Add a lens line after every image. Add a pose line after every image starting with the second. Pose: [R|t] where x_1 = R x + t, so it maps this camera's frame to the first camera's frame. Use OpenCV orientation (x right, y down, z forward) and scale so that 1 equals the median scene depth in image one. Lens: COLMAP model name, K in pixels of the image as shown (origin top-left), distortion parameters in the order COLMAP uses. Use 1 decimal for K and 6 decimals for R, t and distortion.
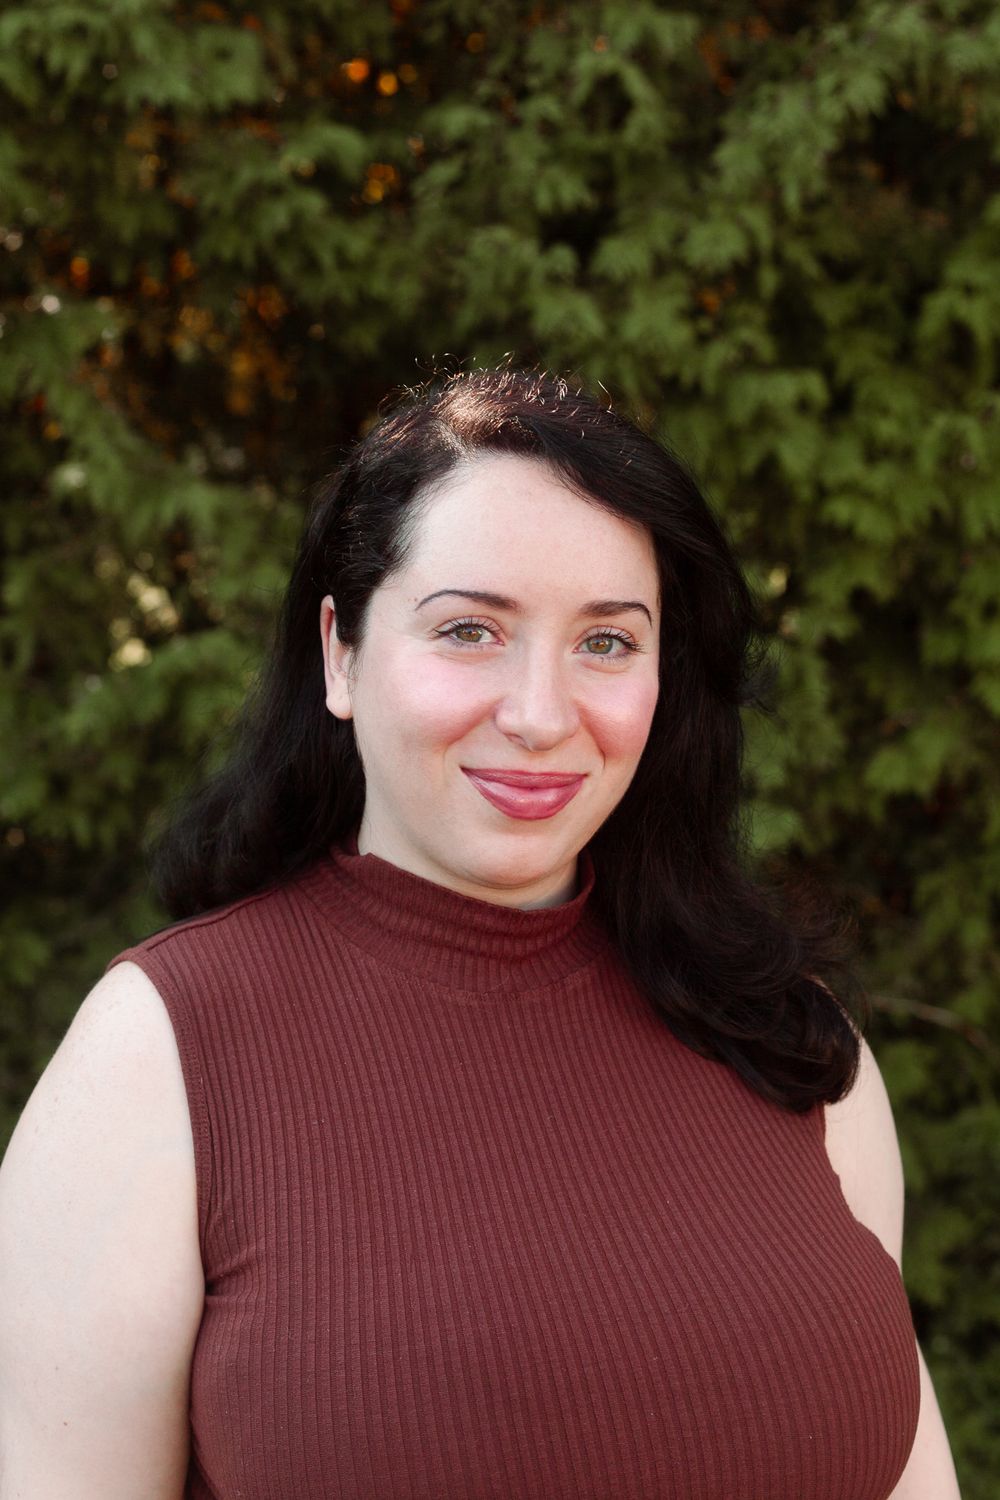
lens RADIAL K [[2217.4, 0, 505.2], [0, 2217.4, 745.3], [0, 0, 1]] dist [0.006375, 0.000000]
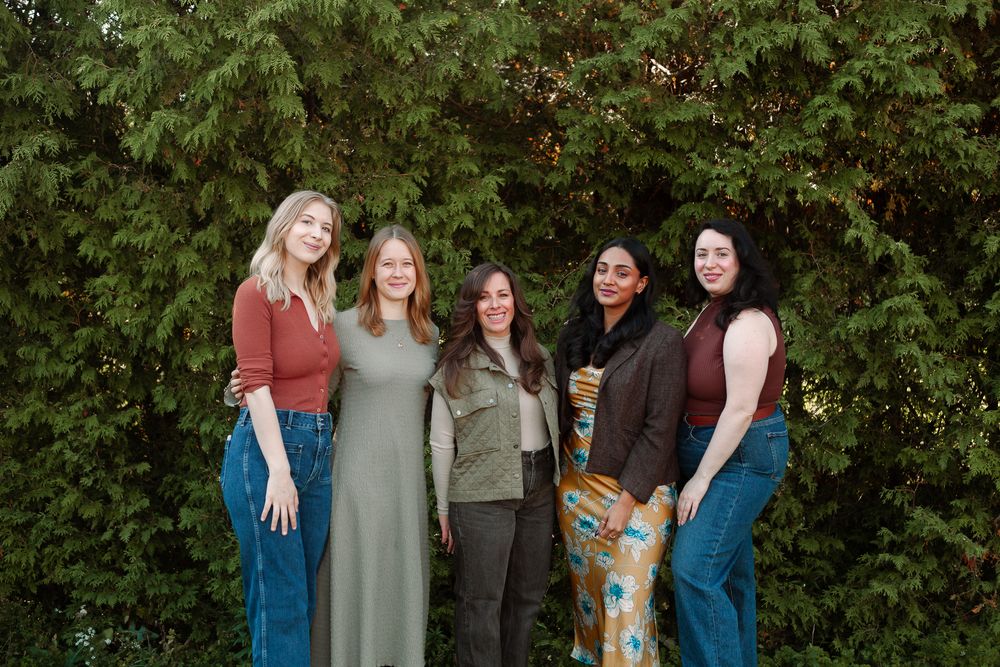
lens RADIAL K [[1478.3, 0, 493.5], [0, 1478.3, 332.3], [0, 0, 1]] dist [0.006375, 0.000000]
pose [[0.985190, 0.045581, -0.165298, -0.324123], [-0.066347, 0.990265, -0.122369, 0.236408], [0.158111, 0.131523, 0.978623, -0.753929]]
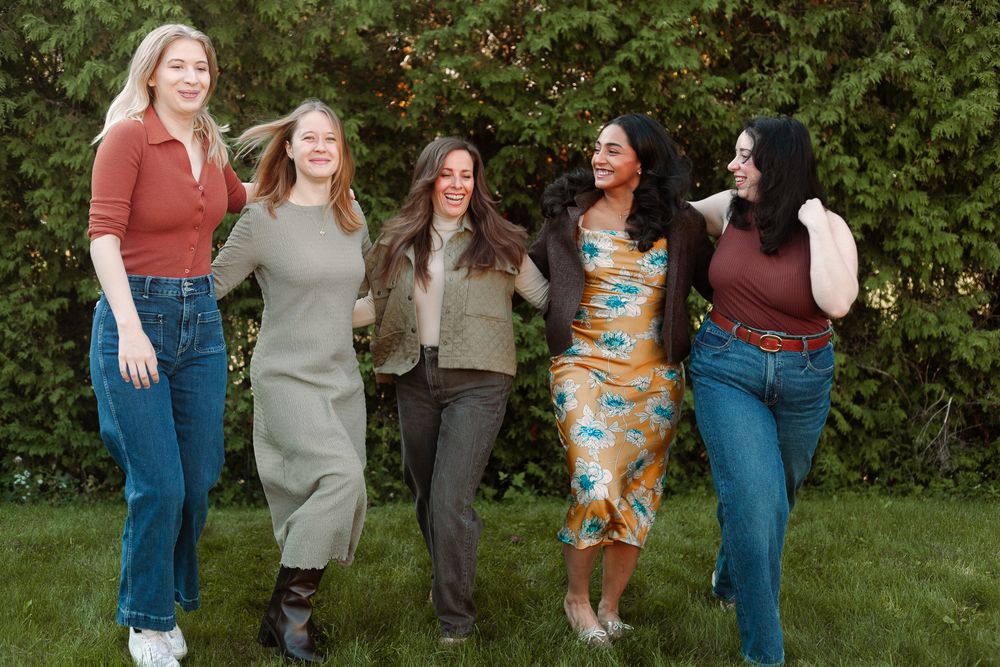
lens RADIAL K [[1478.3, 0, 526.0], [0, 1478.3, 338.0], [0, 0, 1]] dist [0.006375, 0.000000]
pose [[0.994681, 0.073094, -0.072569, -0.175974], [-0.078980, 0.993509, -0.081864, 0.330469], [0.066114, 0.087160, 0.993998, -1.247870]]
